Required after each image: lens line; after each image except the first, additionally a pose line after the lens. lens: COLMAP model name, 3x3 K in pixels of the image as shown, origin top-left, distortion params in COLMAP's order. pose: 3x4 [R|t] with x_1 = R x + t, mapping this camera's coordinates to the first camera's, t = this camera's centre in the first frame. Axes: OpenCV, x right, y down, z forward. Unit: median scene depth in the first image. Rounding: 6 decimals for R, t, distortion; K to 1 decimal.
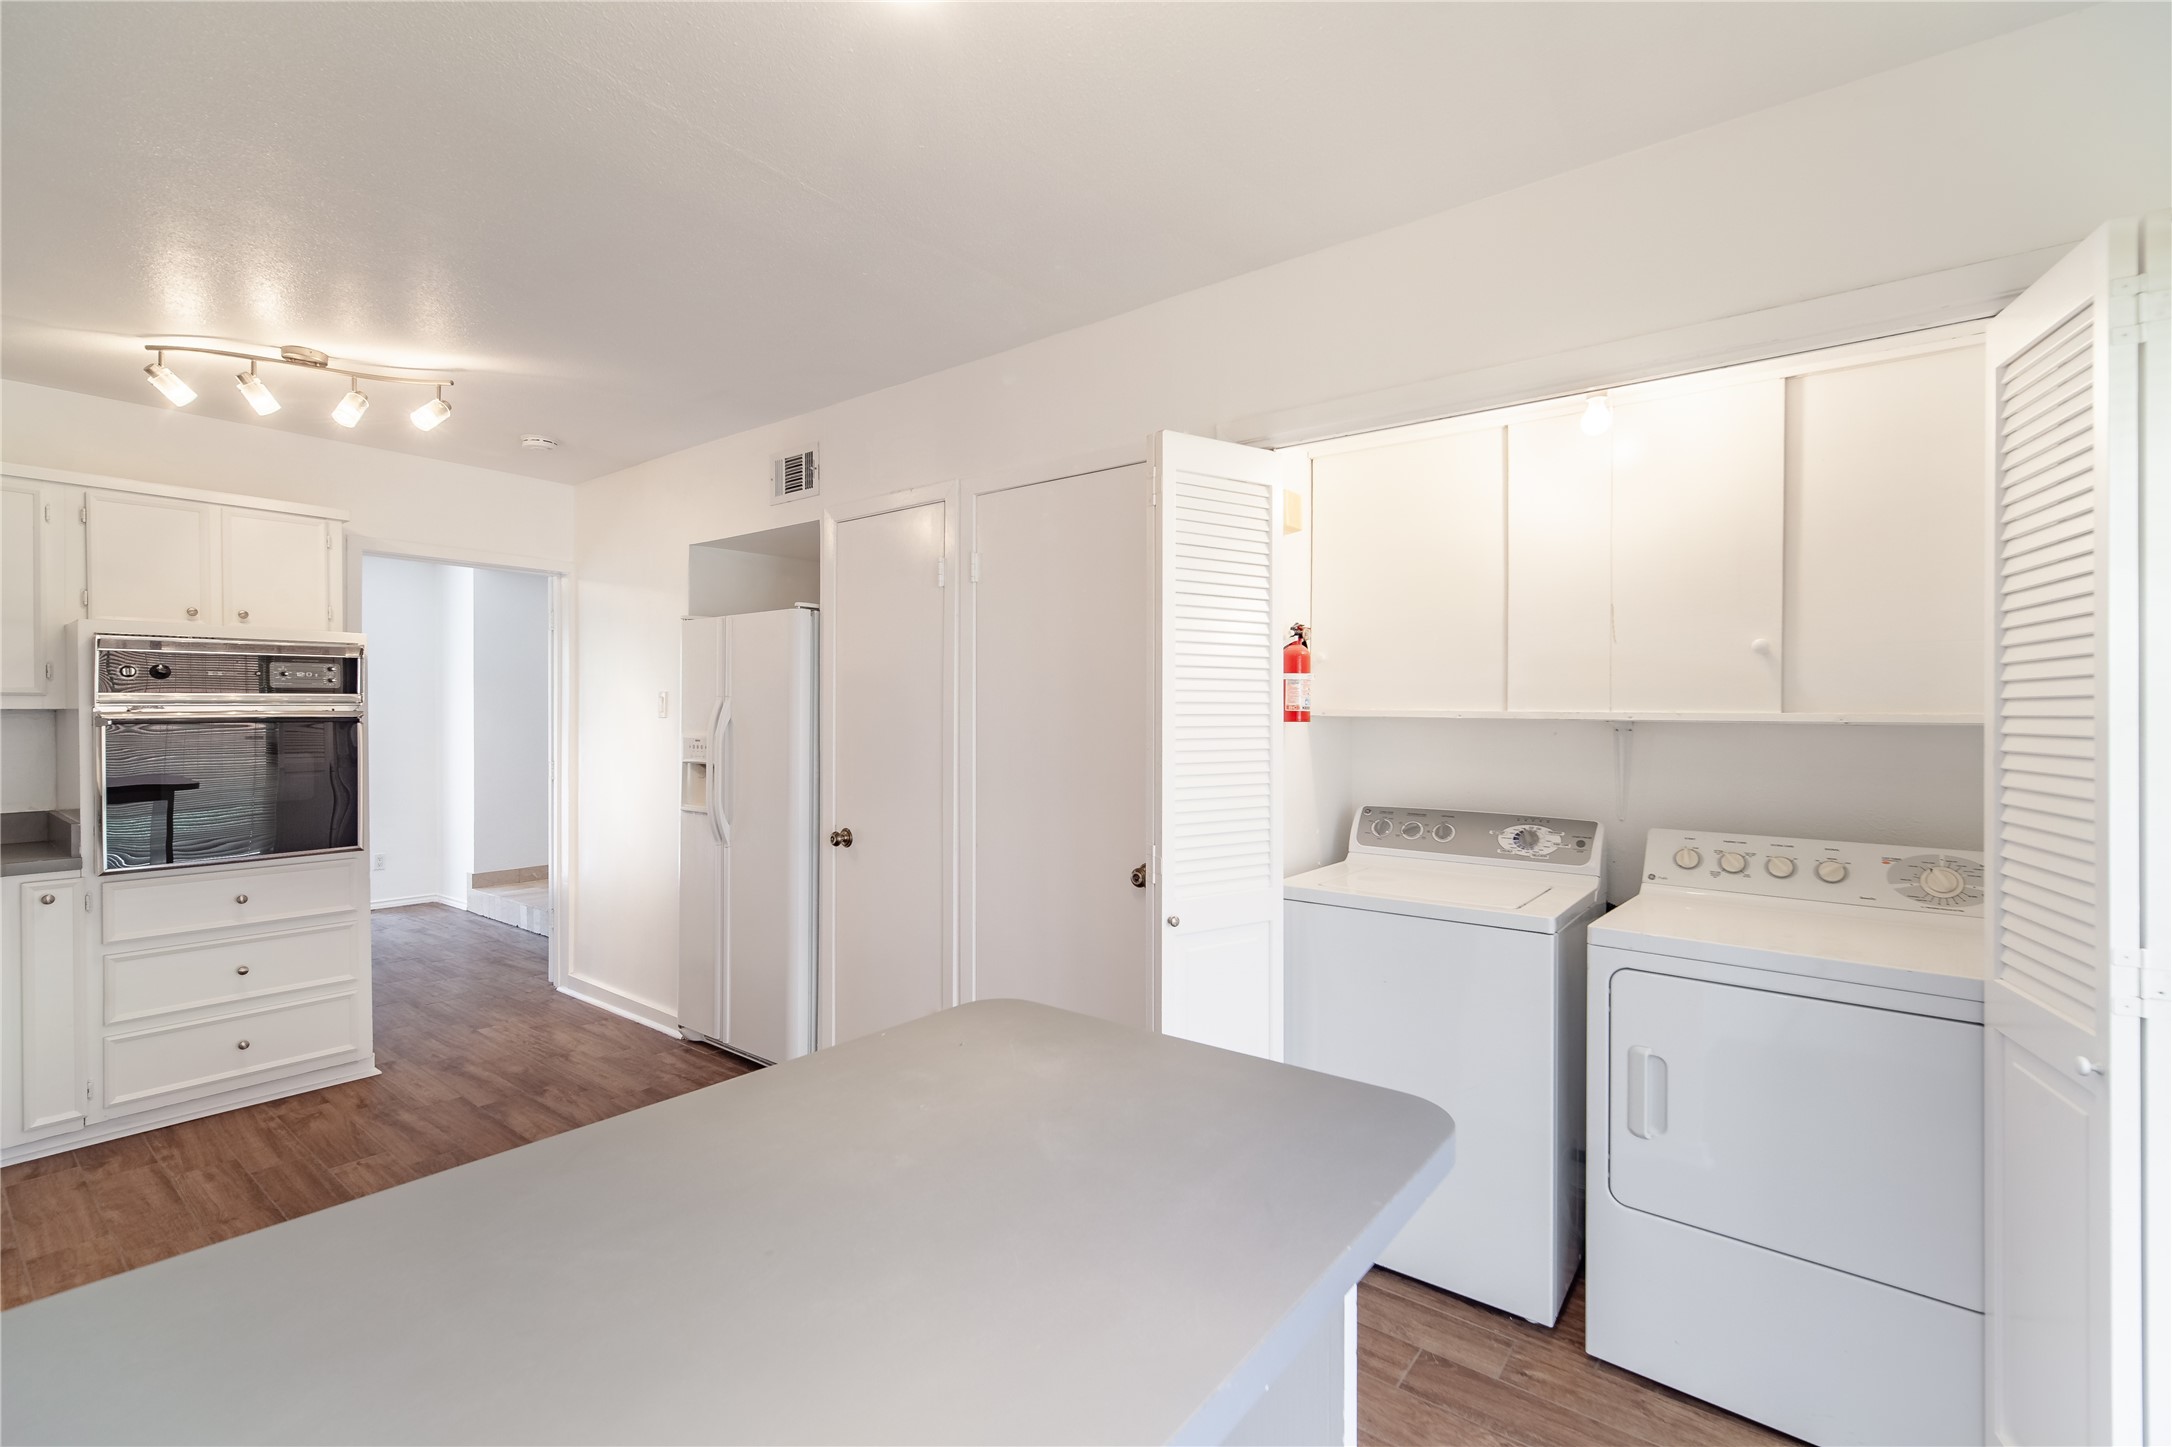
lens RADIAL K [[943.1, 0, 1082.3], [0, 943.1, 714.4], [0, 0, 1]] dist [-0.000083, -0.000097]
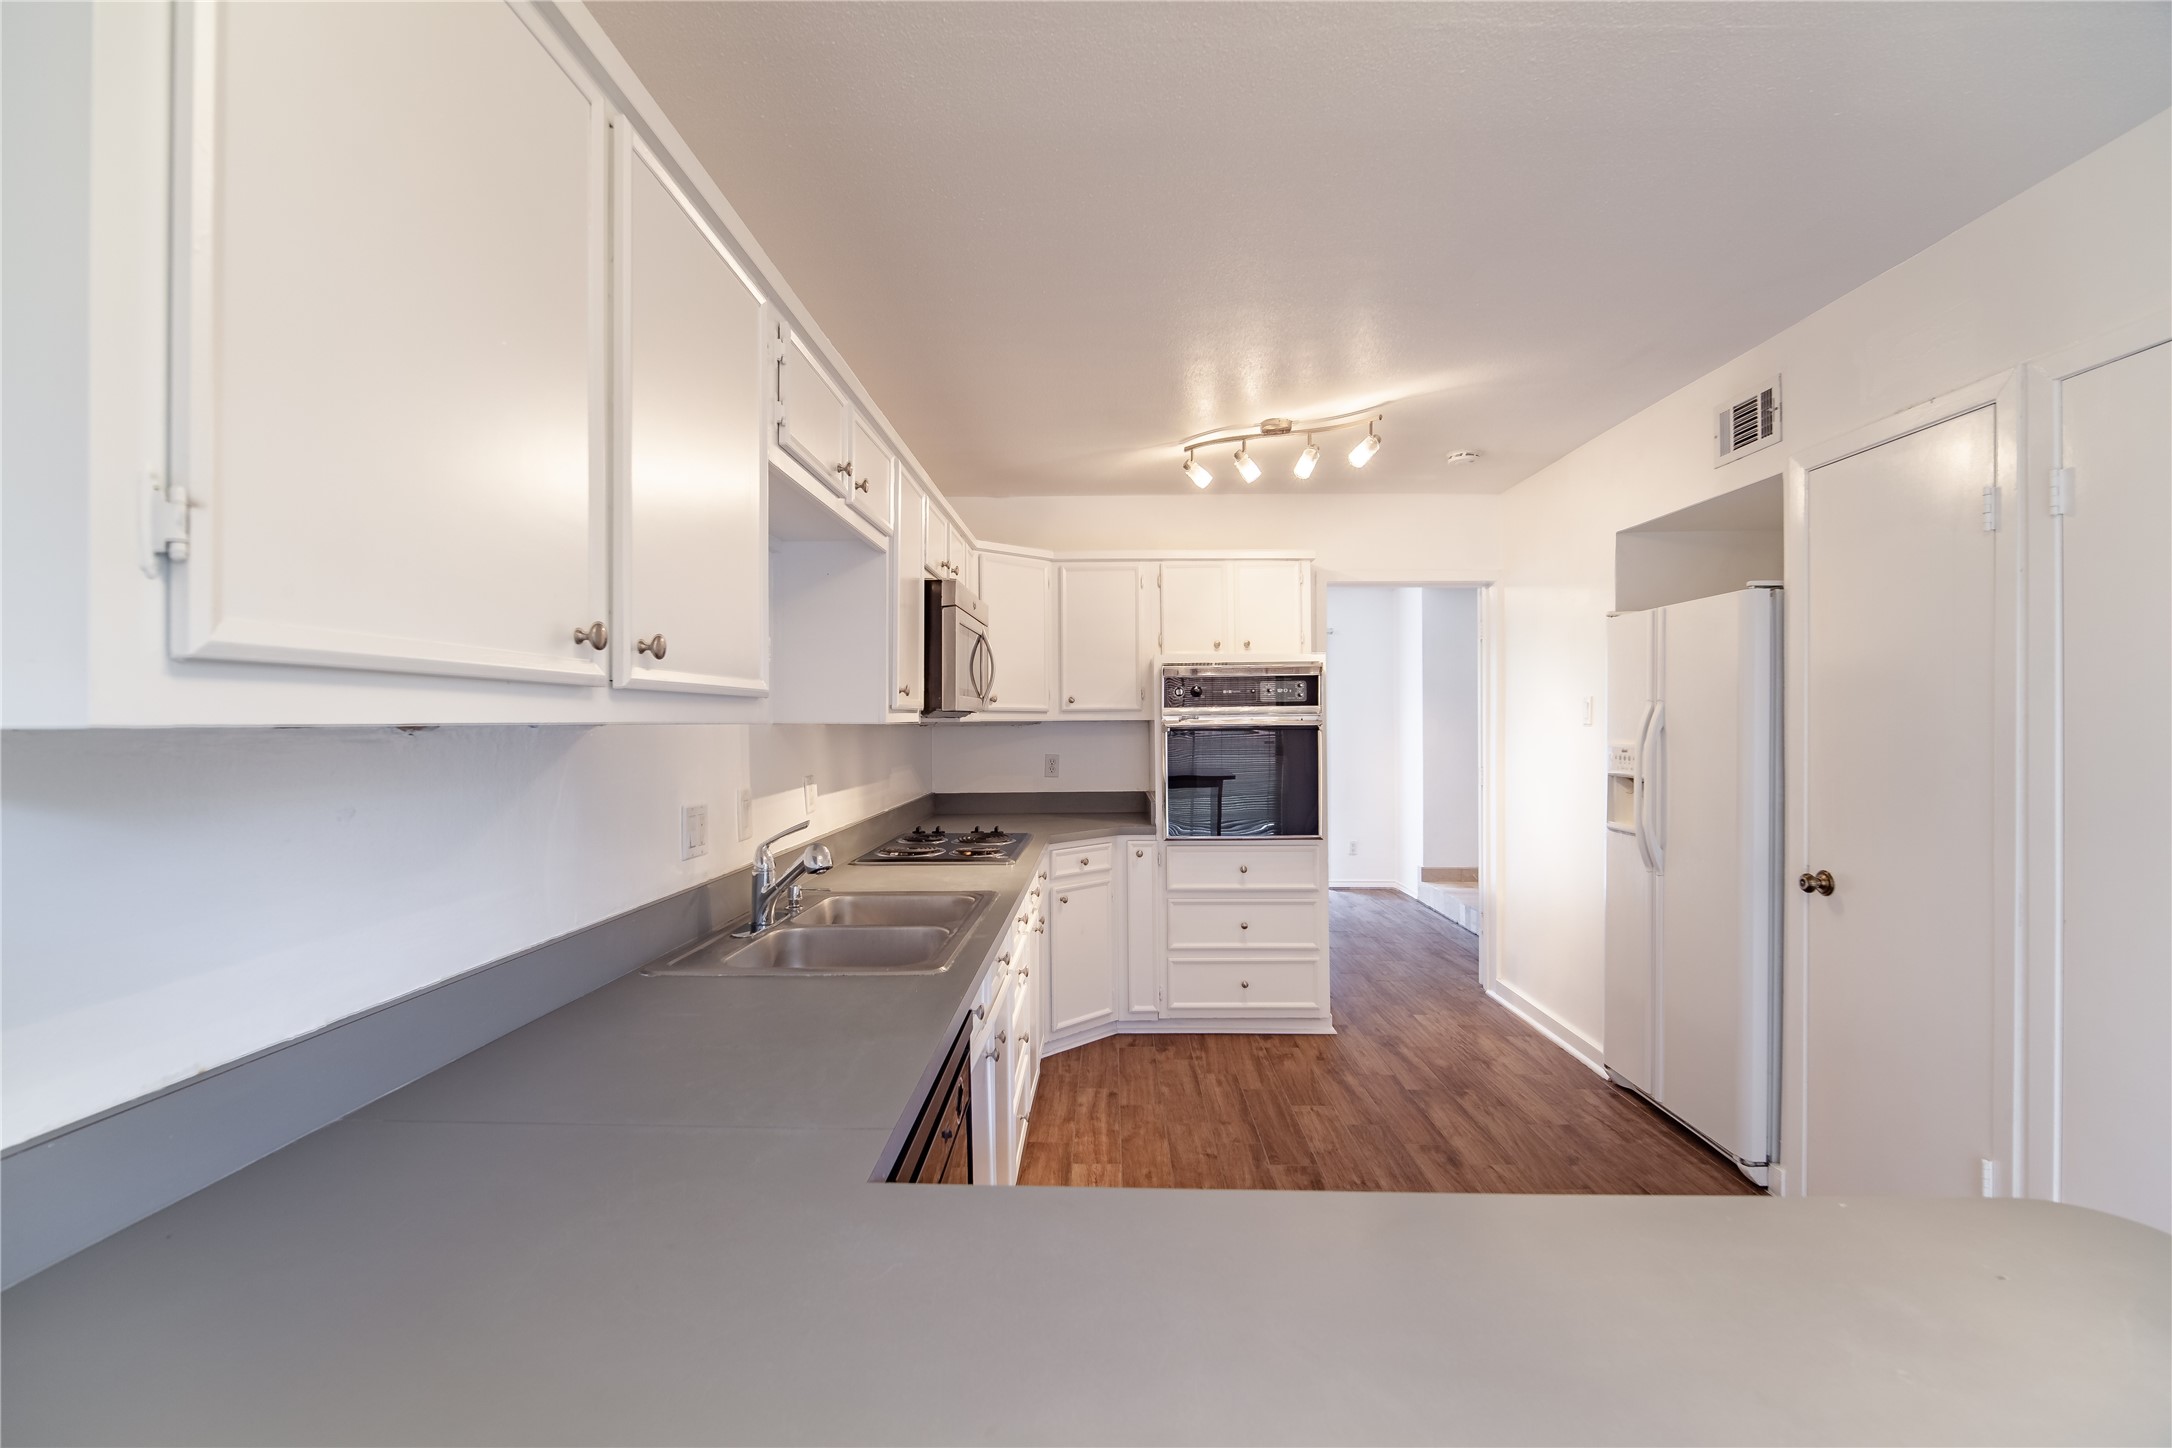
lens RADIAL K [[944.1, 0, 1098.2], [0, 944.1, 724.7], [0, 0, 1]] dist [-0.003699, -0.000900]
pose [[0.603983, -0.001511, -0.796996, 0.001350], [0.003490, 0.999994, 0.000749, 0.000389], [0.796989, -0.003234, 0.603985, 0.076449]]
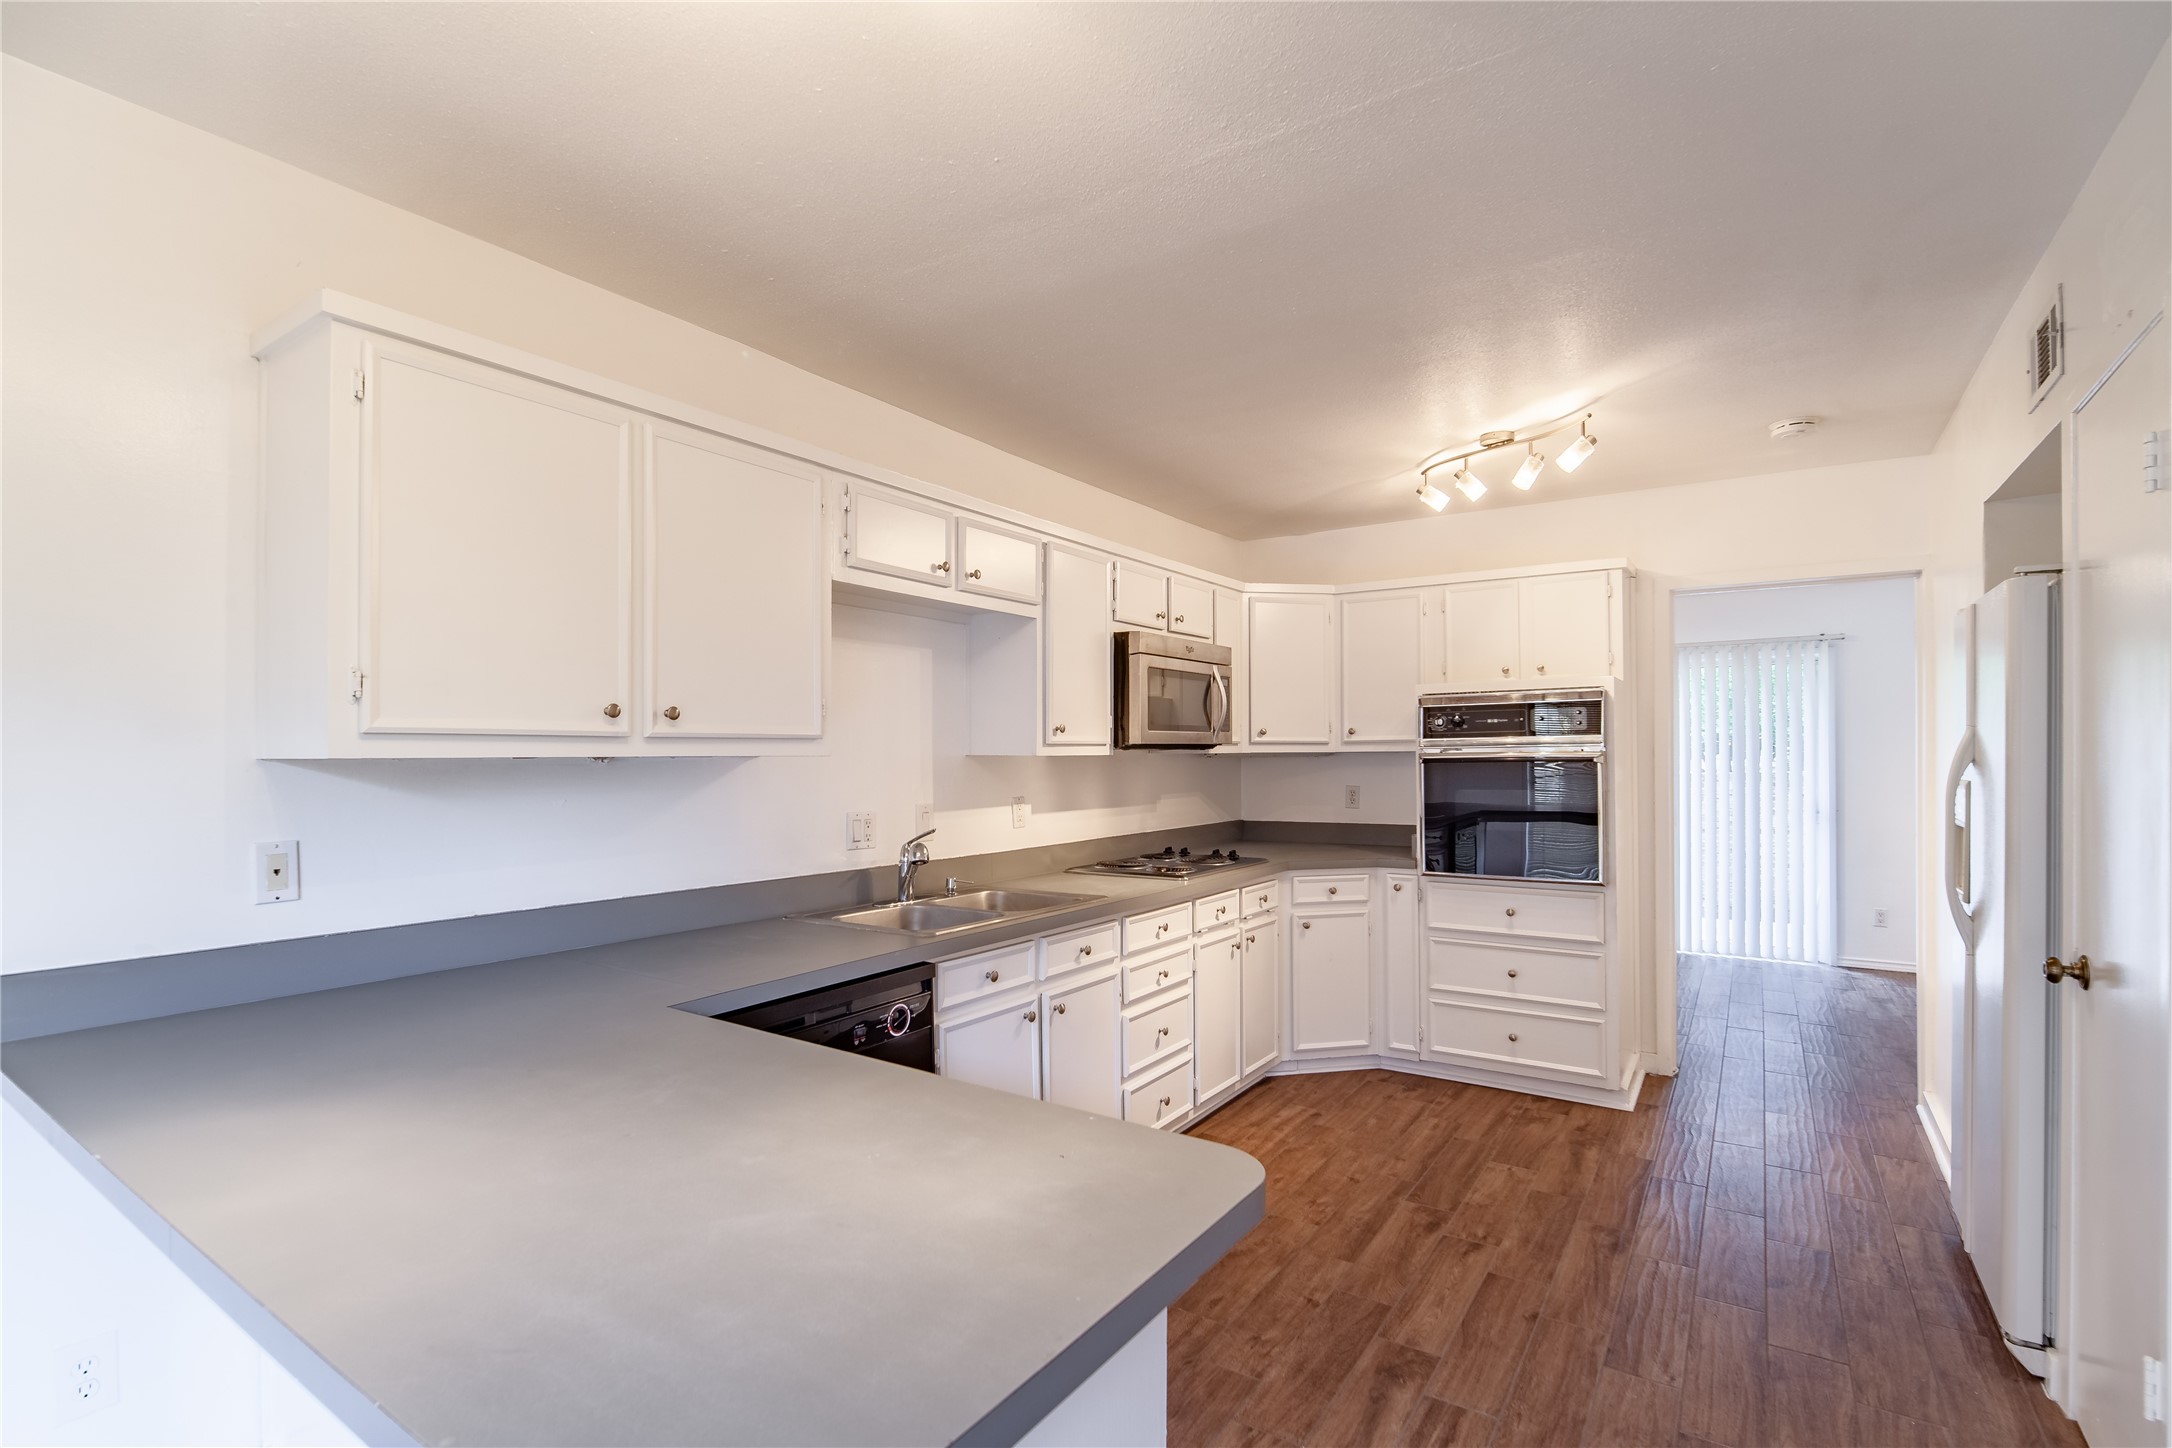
lens RADIAL K [[1008.3, 0, 1112.5], [0, 1008.3, 751.0], [0, 0, 1]] dist [-0.001829, -0.000714]
pose [[0.087895, -0.005532, -0.996114, 0.301605], [0.003054, 0.999981, -0.005284, 0.000428], [0.996125, -0.002578, 0.087911, 0.381863]]
